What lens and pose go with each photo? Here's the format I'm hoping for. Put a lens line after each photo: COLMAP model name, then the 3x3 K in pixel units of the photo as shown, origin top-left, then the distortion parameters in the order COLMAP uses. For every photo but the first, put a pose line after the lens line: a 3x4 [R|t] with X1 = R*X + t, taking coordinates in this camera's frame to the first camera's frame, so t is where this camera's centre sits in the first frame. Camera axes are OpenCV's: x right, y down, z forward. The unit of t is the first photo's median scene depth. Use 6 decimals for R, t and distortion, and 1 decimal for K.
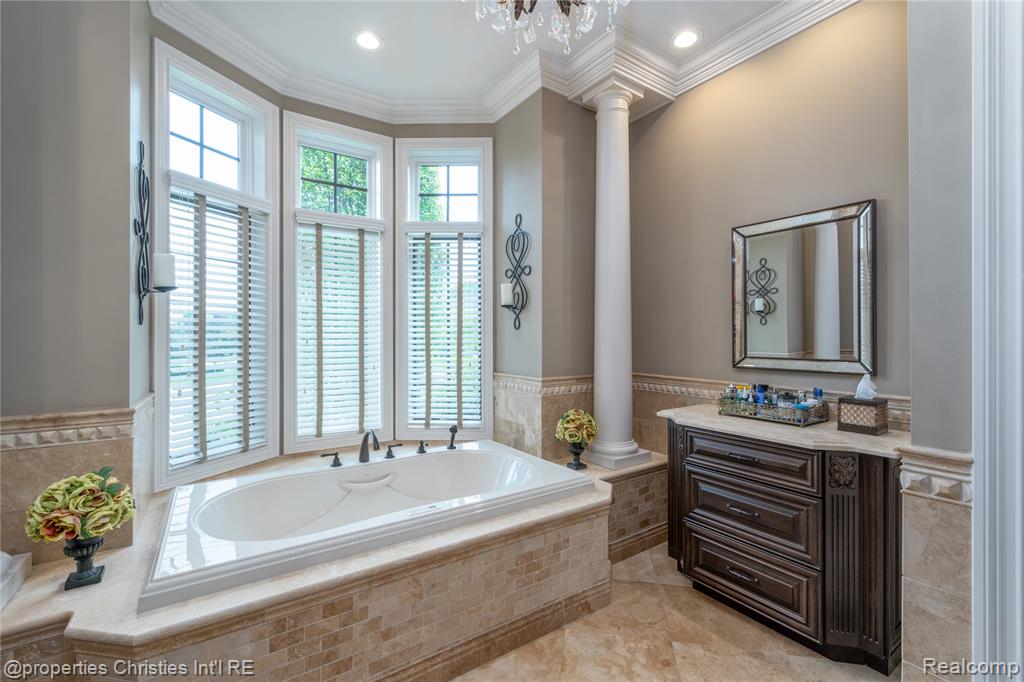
lens RADIAL K [[440.5, 0, 512.4], [0, 440.5, 336.9], [0, 0, 1]] dist [0.003012, 0.000055]
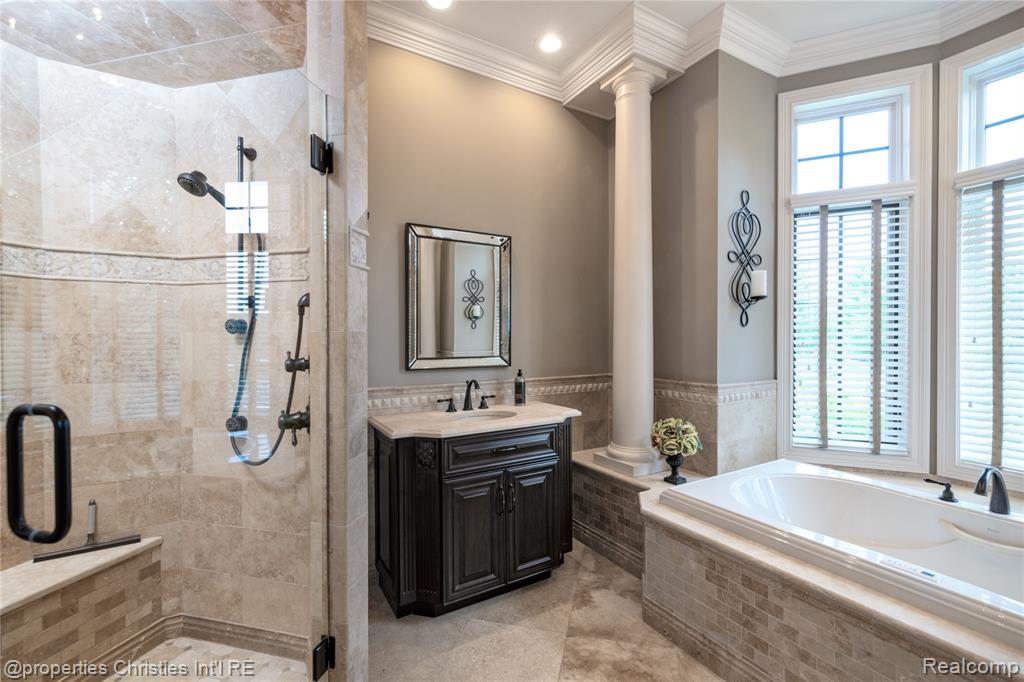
lens RADIAL K [[440.5, 0, 511.9], [0, 440.5, 342.5], [0, 0, 1]] dist [0.003012, 0.000055]
pose [[-0.059915, 0.012242, -0.998128, 0.463804], [0.006329, 0.999909, 0.011884, 0.000676], [0.998183, -0.005605, -0.059988, 0.310115]]
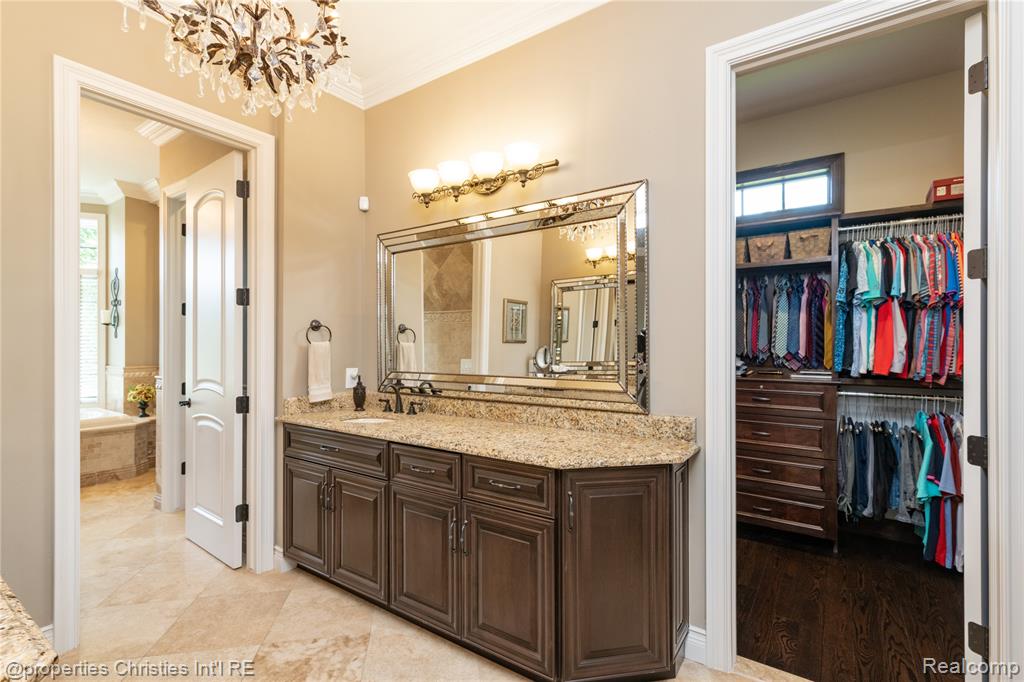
lens RADIAL K [[454.3, 0, 513.9], [0, 454.3, 341.0], [0, 0, 1]] dist [-0.001302, -0.000120]
pose [[0.929319, -0.004197, 0.369255, 1.037003], [0.002336, 0.999982, 0.005487, -0.017058], [-0.369271, -0.004236, 0.929312, -1.507107]]
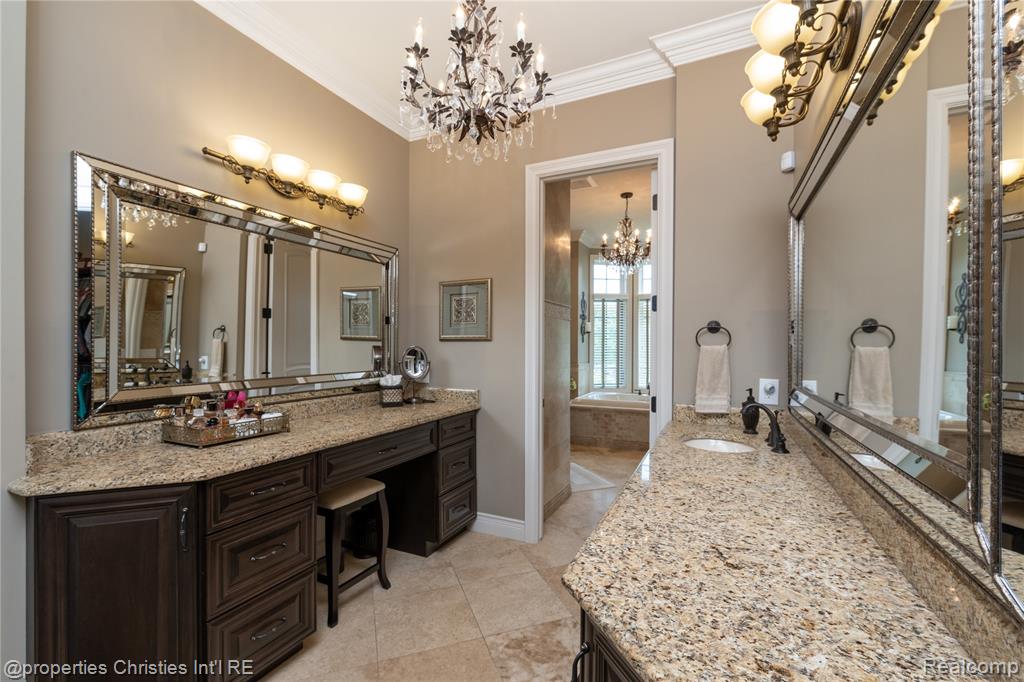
lens RADIAL K [[440.5, 0, 511.5], [0, 440.5, 341.3], [0, 0, 1]] dist [0.003012, 0.000055]
pose [[0.507778, -0.003523, -0.861481, 1.647197], [-0.004280, 0.999969, -0.006612, -0.009755], [0.861478, 0.007045, 0.507747, -1.117817]]
